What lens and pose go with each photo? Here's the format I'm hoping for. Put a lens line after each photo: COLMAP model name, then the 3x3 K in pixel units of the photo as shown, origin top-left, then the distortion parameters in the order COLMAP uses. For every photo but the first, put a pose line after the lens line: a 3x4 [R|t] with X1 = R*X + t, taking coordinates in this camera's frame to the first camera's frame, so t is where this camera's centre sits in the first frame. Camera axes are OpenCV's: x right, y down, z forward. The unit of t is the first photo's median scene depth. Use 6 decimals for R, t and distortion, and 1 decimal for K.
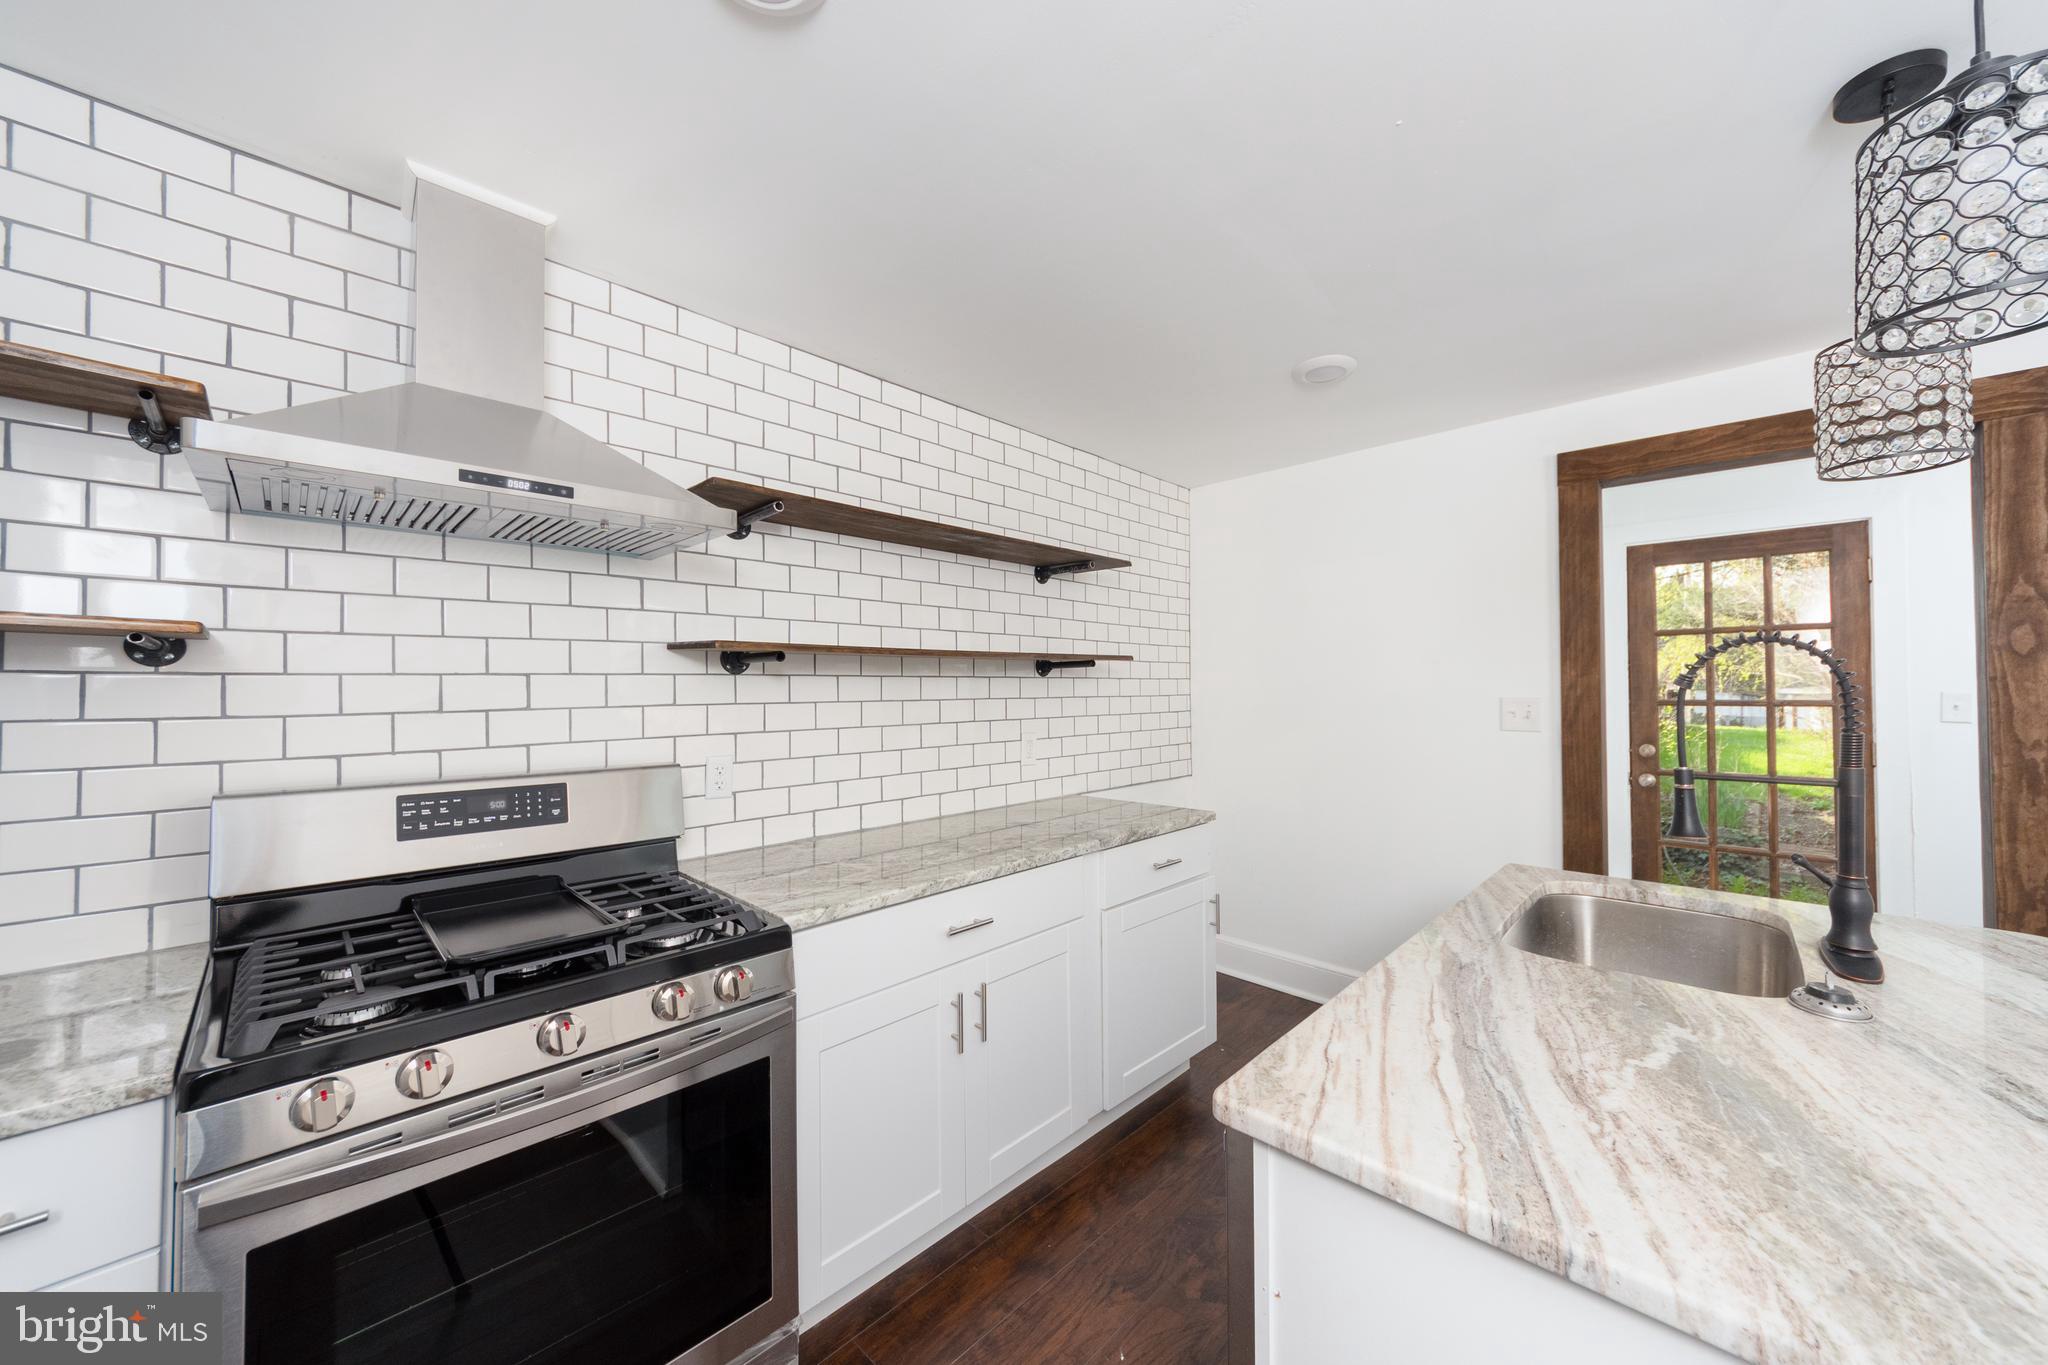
lens RADIAL K [[750.0, 0, 1010.3], [0, 750.0, 675.9], [0, 0, 1]] dist [-0.006973, 0.002050]
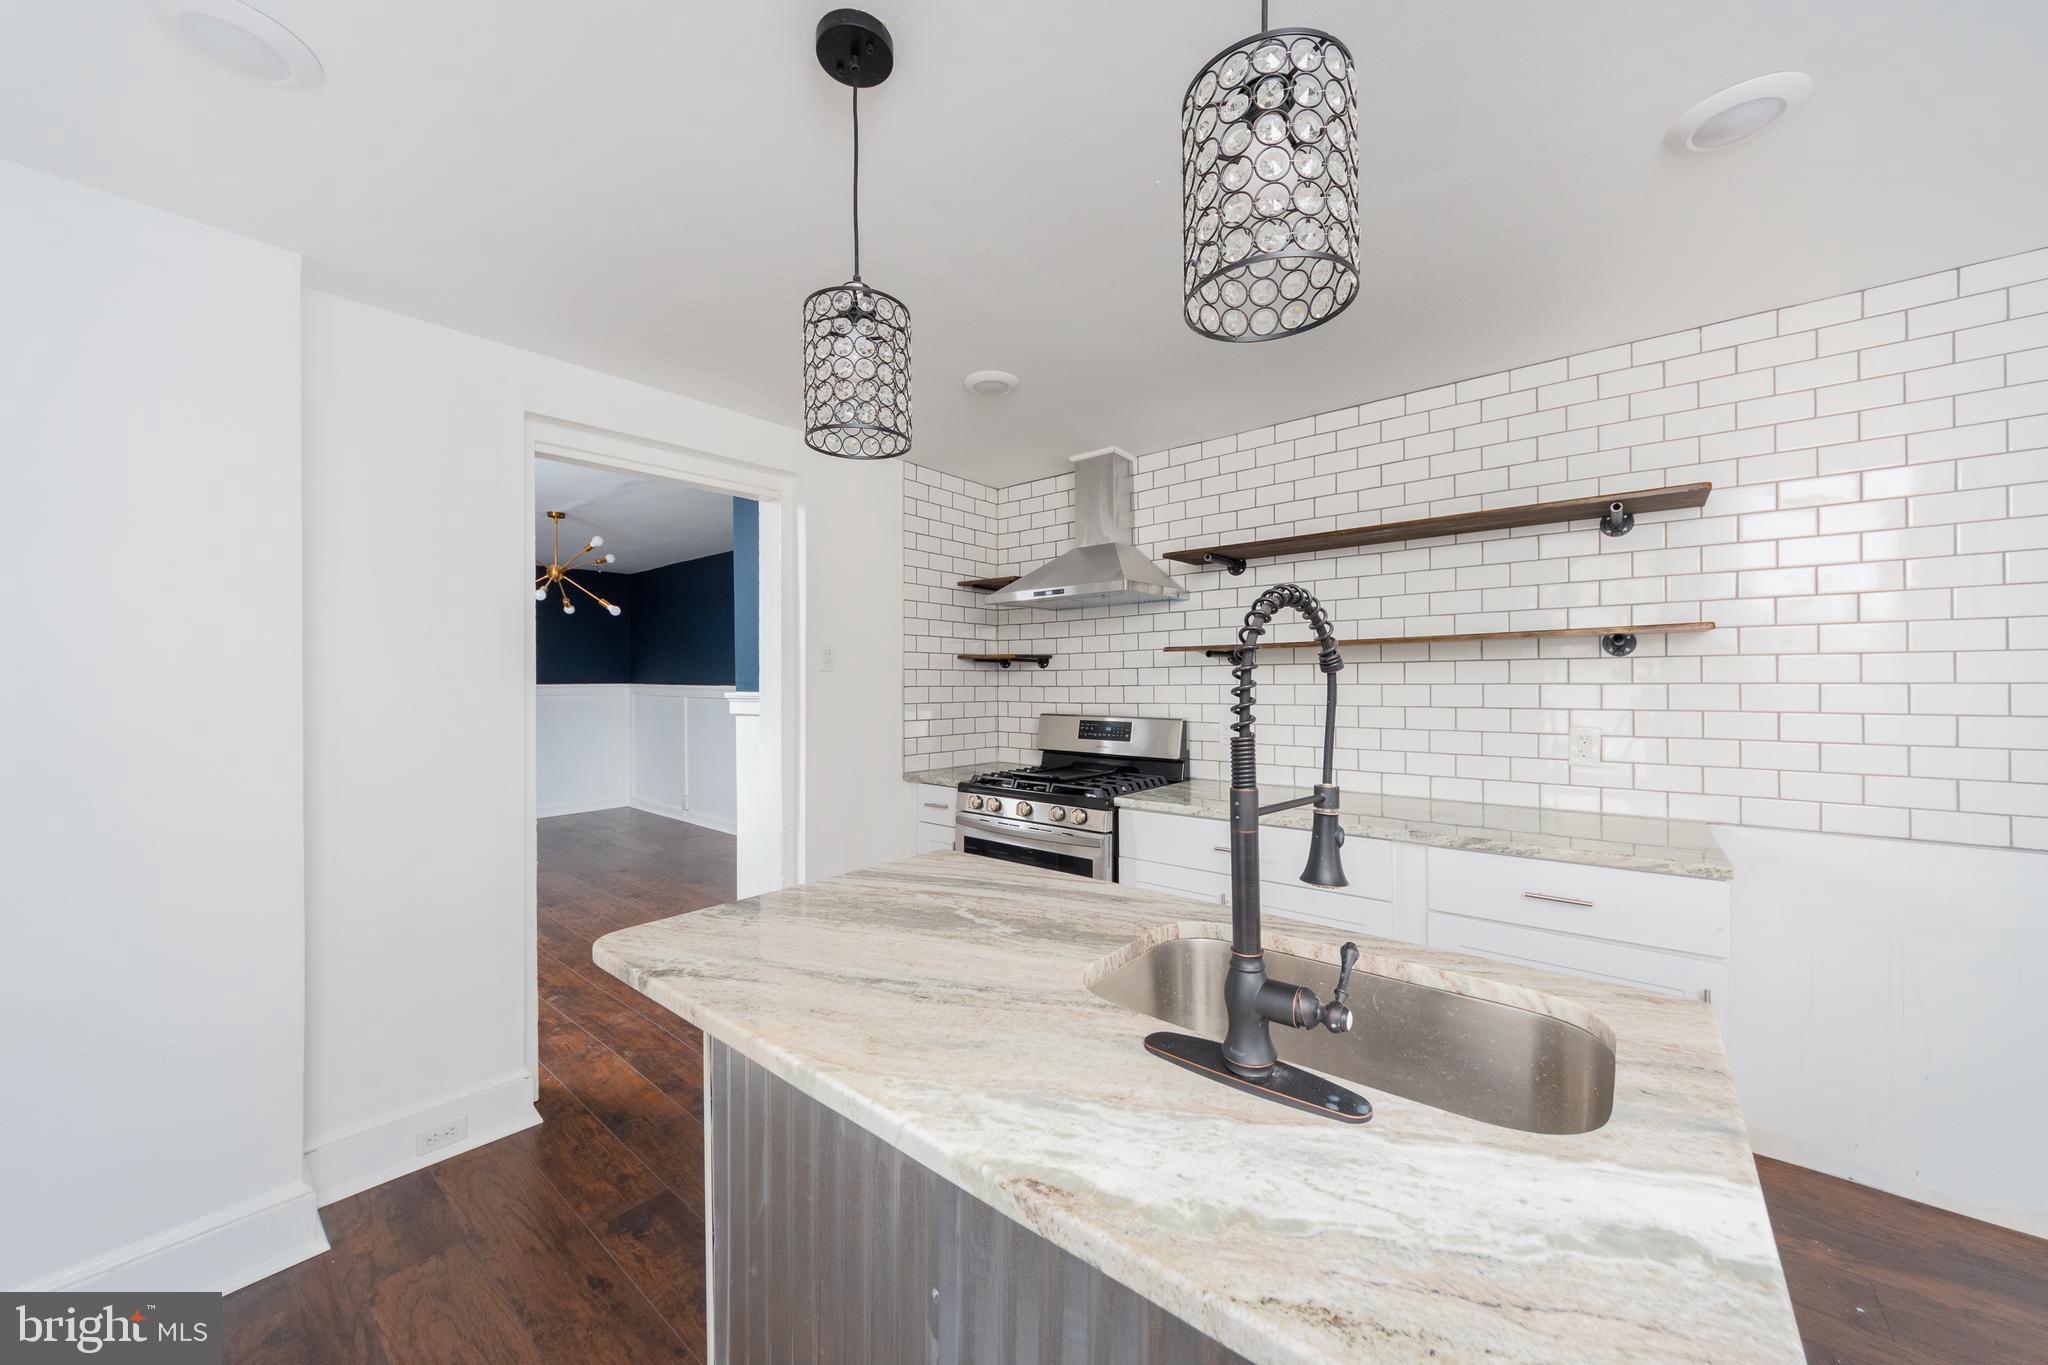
lens RADIAL K [[750.0, 0, 1031.0], [0, 750.0, 670.9], [0, 0, 1]] dist [-0.006973, 0.002050]
pose [[0.078284, -0.008633, -0.996894, 1.692529], [0.023510, 0.999700, -0.006811, 0.015497], [0.996654, -0.022904, 0.078463, 0.712875]]
